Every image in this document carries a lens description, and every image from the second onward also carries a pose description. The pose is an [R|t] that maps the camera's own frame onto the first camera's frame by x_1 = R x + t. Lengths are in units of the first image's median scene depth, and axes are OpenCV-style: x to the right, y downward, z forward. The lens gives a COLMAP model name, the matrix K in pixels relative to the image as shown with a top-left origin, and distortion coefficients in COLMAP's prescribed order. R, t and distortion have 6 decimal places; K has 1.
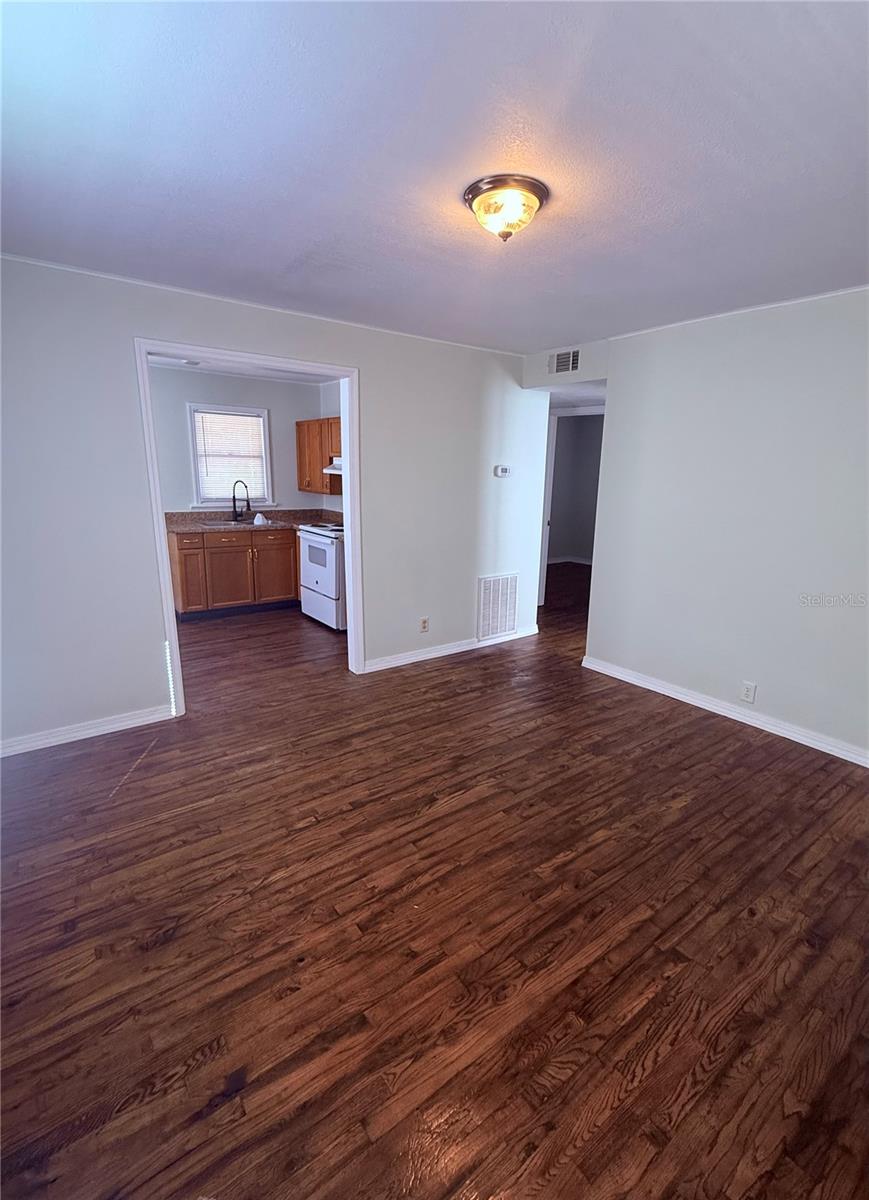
lens RADIAL K [[549.8, 0, 434.5], [0, 549.8, 600.0], [0, 0, 1]] dist [-0.000467, -0.000060]
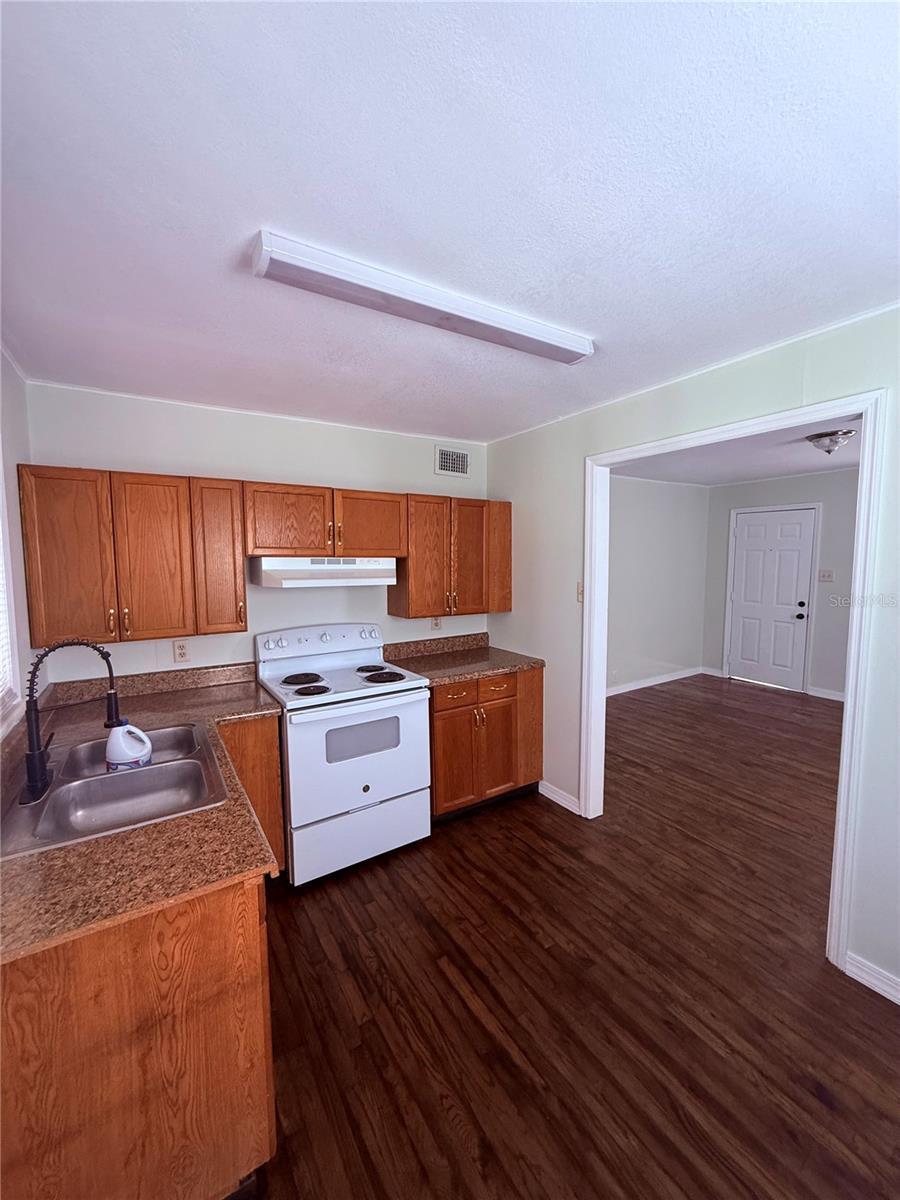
lens RADIAL K [[490.8, 0, 450.0], [0, 490.8, 600.0], [0, 0, 1]] dist [-0.001678, -0.000091]
pose [[0.060585, -0.118592, 0.991093, -1.173624], [0.244748, 0.964371, 0.100433, -0.419658], [-0.967692, 0.236483, 0.087452, 1.504434]]
